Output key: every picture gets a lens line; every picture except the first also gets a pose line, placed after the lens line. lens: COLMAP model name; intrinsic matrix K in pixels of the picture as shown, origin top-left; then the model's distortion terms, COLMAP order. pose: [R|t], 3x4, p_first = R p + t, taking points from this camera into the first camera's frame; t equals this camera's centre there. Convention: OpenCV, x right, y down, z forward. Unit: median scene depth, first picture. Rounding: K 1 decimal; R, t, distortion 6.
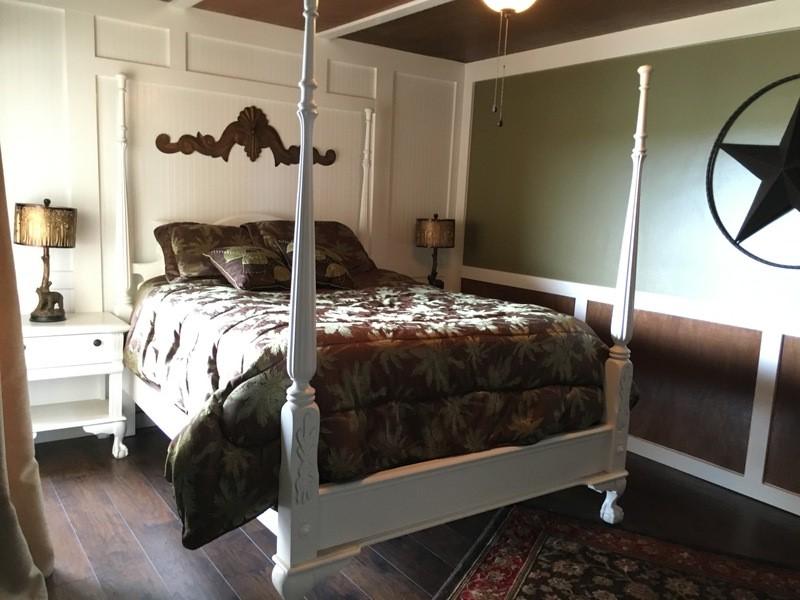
lens RADIAL K [[685.5, 0, 398.5], [0, 685.5, 296.9], [0, 0, 1]] dist [0.059337, -0.087160]
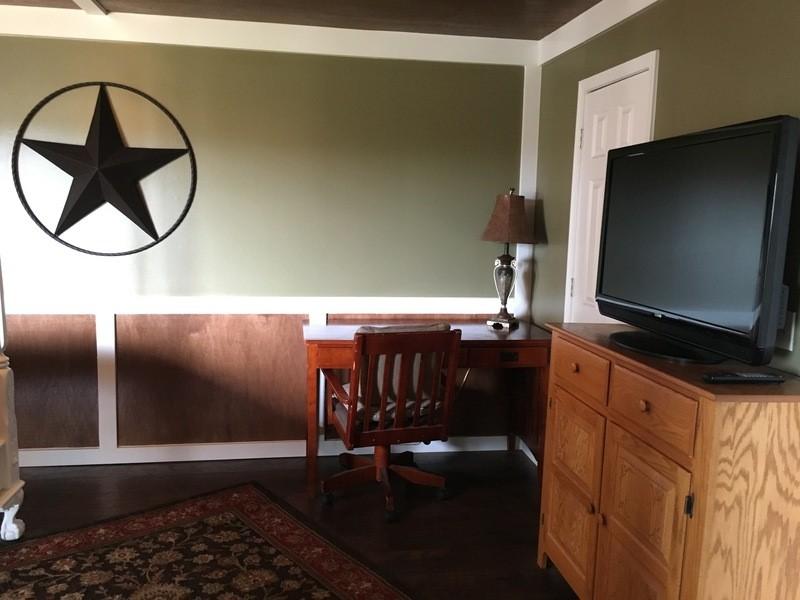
lens RADIAL K [[685.5, 0, 405.8], [0, 685.5, 300.9], [0, 0, 1]] dist [0.059337, -0.087160]
pose [[0.433824, -0.154753, 0.887608, -0.243074], [0.118326, 0.986393, 0.114143, -0.040724], [-0.893194, 0.055509, 0.446233, 0.068086]]
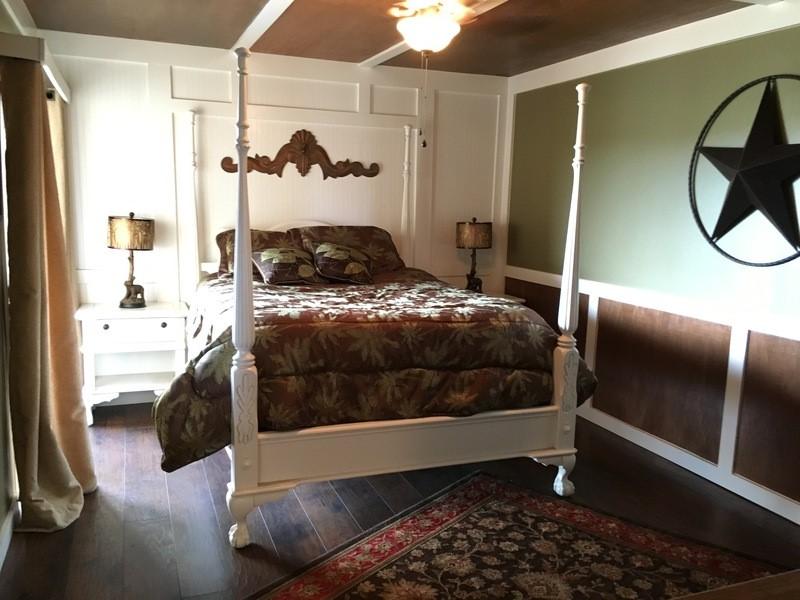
lens RADIAL K [[685.5, 0, 396.7], [0, 685.5, 296.3], [0, 0, 1]] dist [0.059337, -0.087160]
pose [[0.970747, 0.010216, -0.239889, 0.296407], [-0.011313, 0.999931, -0.003197, 0.013690], [0.239840, 0.005818, 0.970795, -0.133018]]
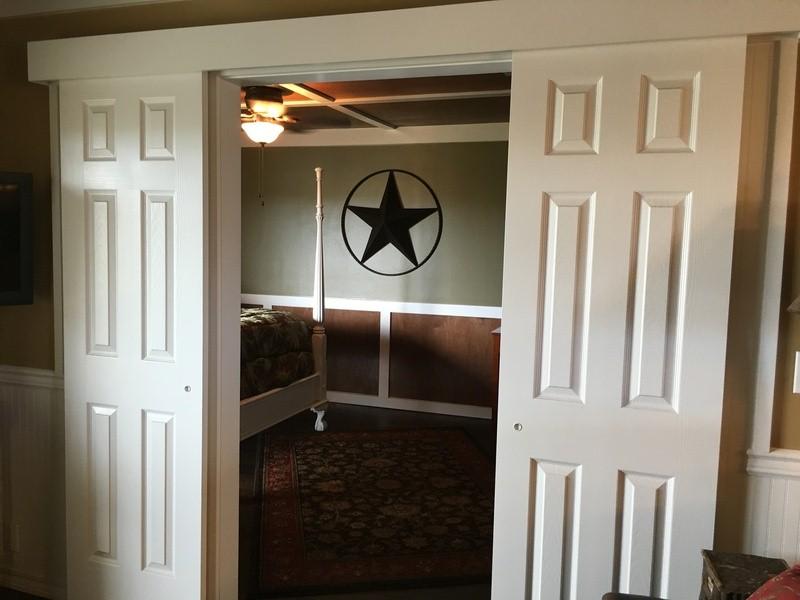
lens RADIAL K [[685.5, 0, 400.8], [0, 685.5, 294.9], [0, 0, 1]] dist [0.059337, -0.087160]
pose [[0.813831, -0.078140, 0.575823, -0.456253], [0.097760, 0.995205, -0.003118, 0.017102], [-0.572819, 0.058830, 0.817568, -0.486487]]
